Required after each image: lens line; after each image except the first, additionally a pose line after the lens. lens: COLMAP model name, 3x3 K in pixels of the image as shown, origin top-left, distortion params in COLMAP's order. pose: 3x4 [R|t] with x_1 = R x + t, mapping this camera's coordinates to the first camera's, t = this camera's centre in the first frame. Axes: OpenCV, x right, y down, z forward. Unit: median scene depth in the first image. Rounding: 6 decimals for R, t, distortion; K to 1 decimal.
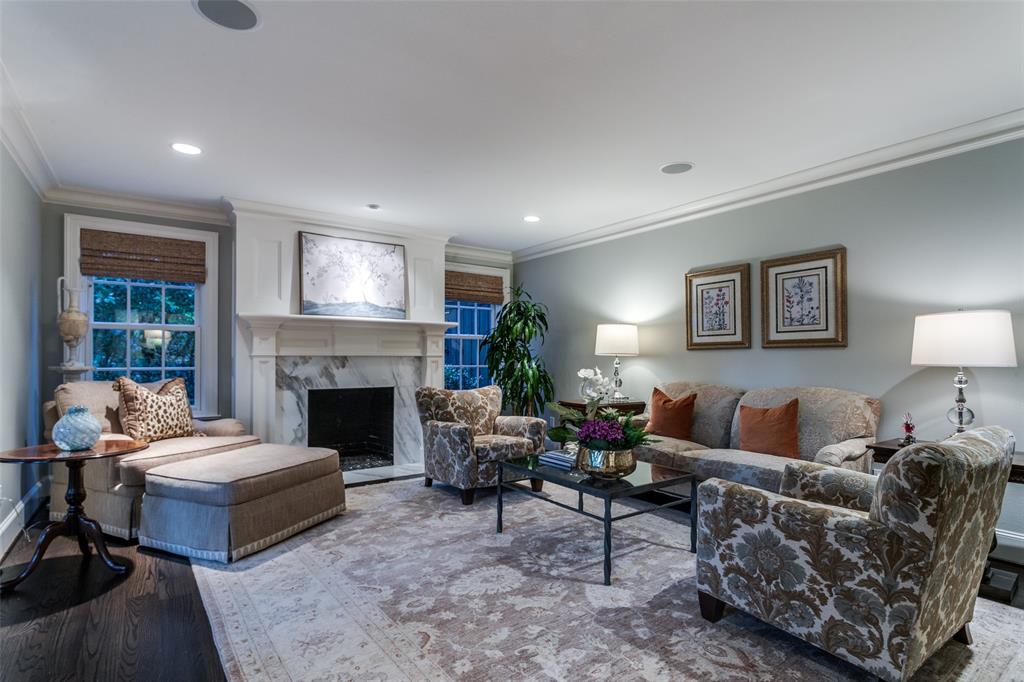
lens RADIAL K [[498.6, 0, 499.7], [0, 498.6, 351.0], [0, 0, 1]] dist [-0.006844, -0.000556]
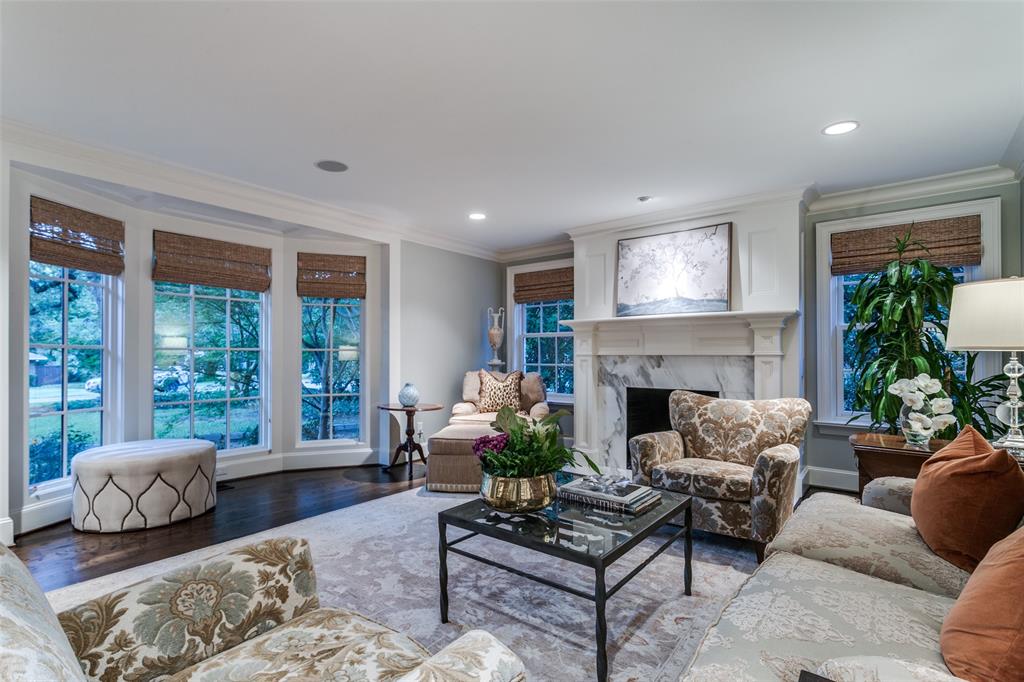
lens RADIAL K [[498.6, 0, 499.7], [0, 498.6, 351.0], [0, 0, 1]] dist [-0.006844, -0.000556]
pose [[0.269215, -0.009632, -0.963032, 0.564196], [0.011500, 0.999911, -0.006786, 0.004800], [0.963011, -0.009248, 0.269302, 0.454402]]
